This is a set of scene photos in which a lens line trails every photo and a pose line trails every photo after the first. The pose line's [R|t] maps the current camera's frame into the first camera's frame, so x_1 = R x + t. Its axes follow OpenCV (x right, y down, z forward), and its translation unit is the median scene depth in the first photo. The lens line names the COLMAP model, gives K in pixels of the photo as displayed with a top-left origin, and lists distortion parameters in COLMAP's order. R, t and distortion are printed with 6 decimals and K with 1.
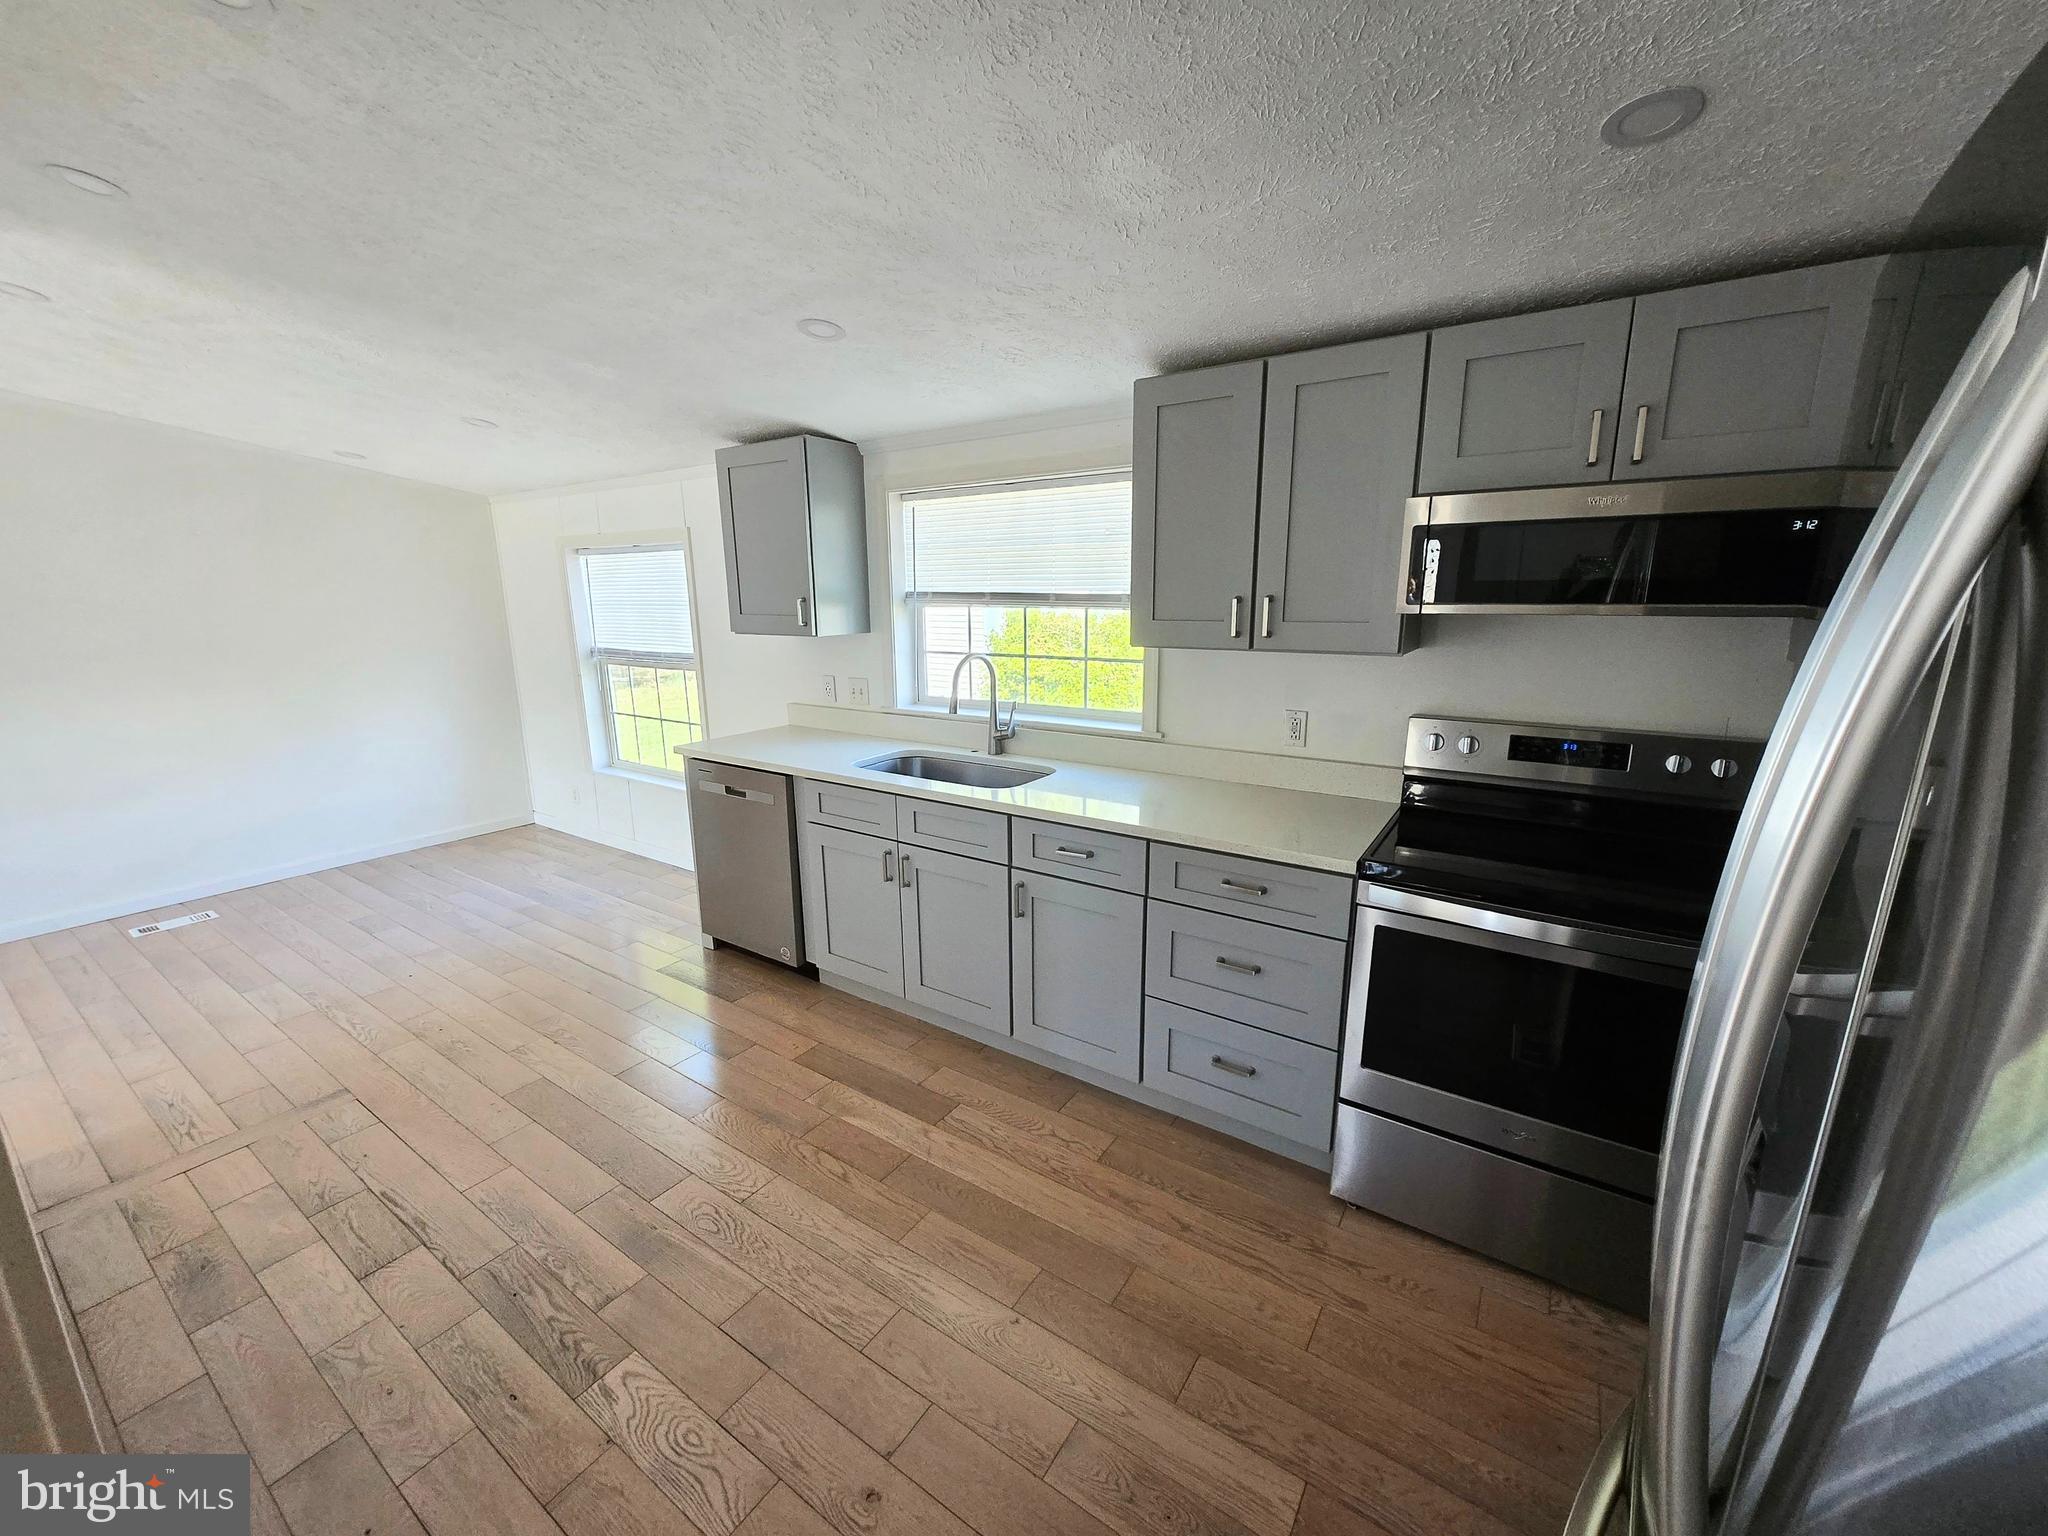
lens RADIAL K [[805.6, 0, 1025.2], [0, 805.6, 765.5], [0, 0, 1]] dist [-0.000535, -0.001092]
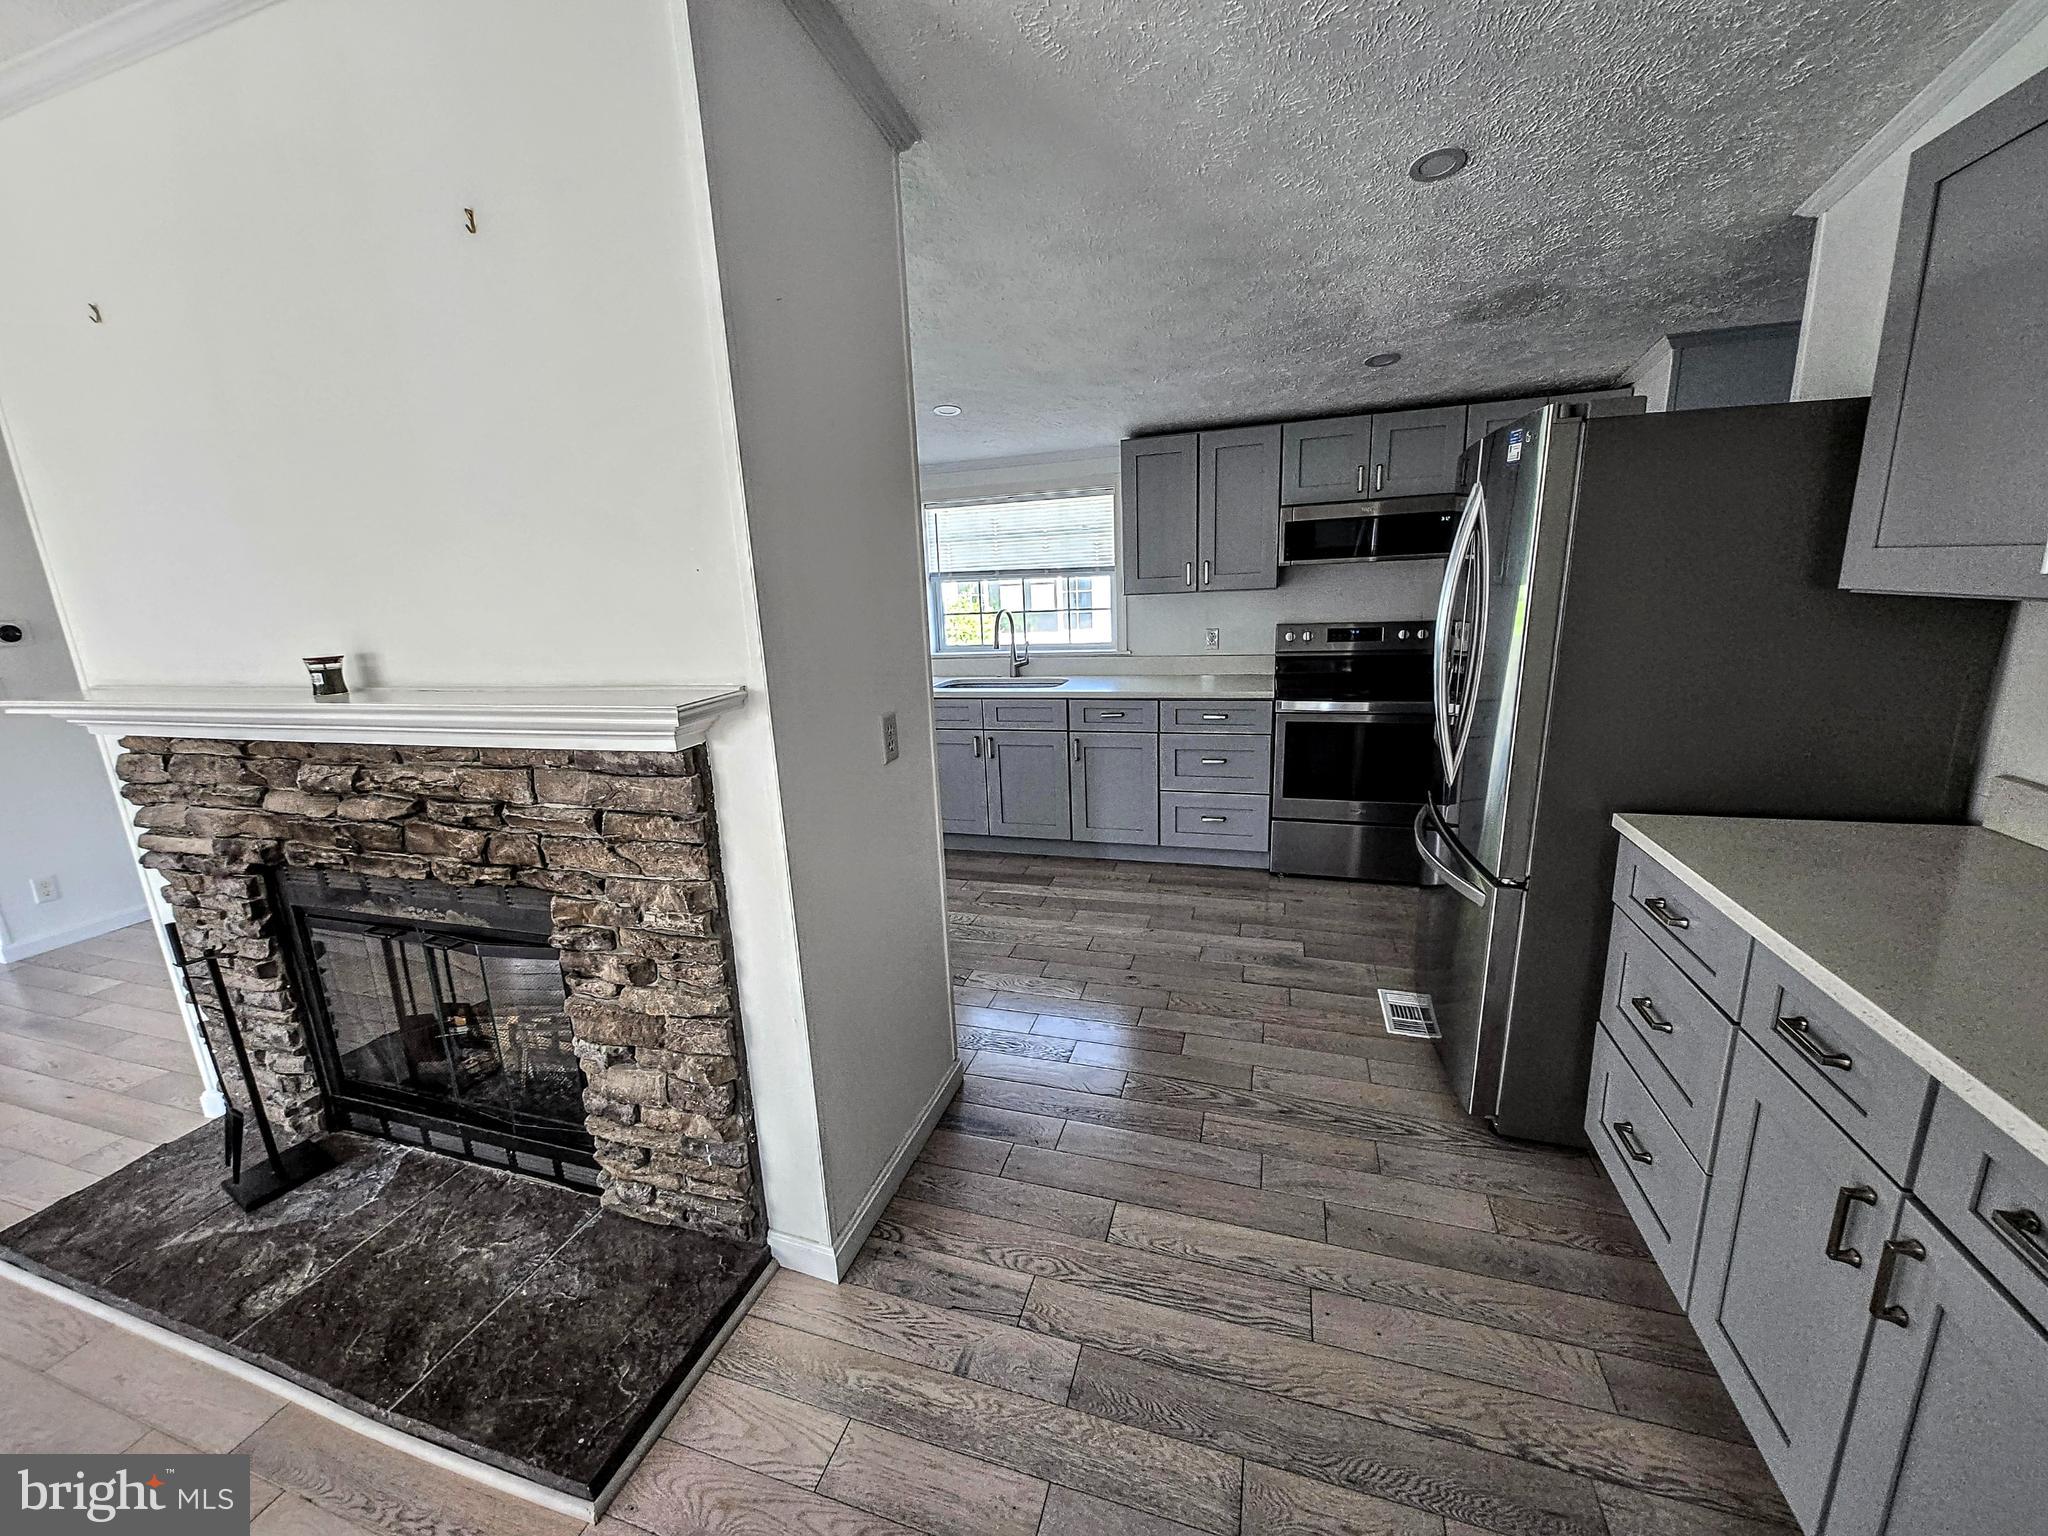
lens RADIAL K [[805.6, 0, 1019.1], [0, 805.6, 762.9], [0, 0, 1]] dist [-0.000535, -0.001092]
pose [[0.958466, -0.099030, 0.267463, -0.596996], [0.098057, 0.995035, 0.017025, 0.161173], [-0.267822, 0.009909, 0.963418, -0.599903]]
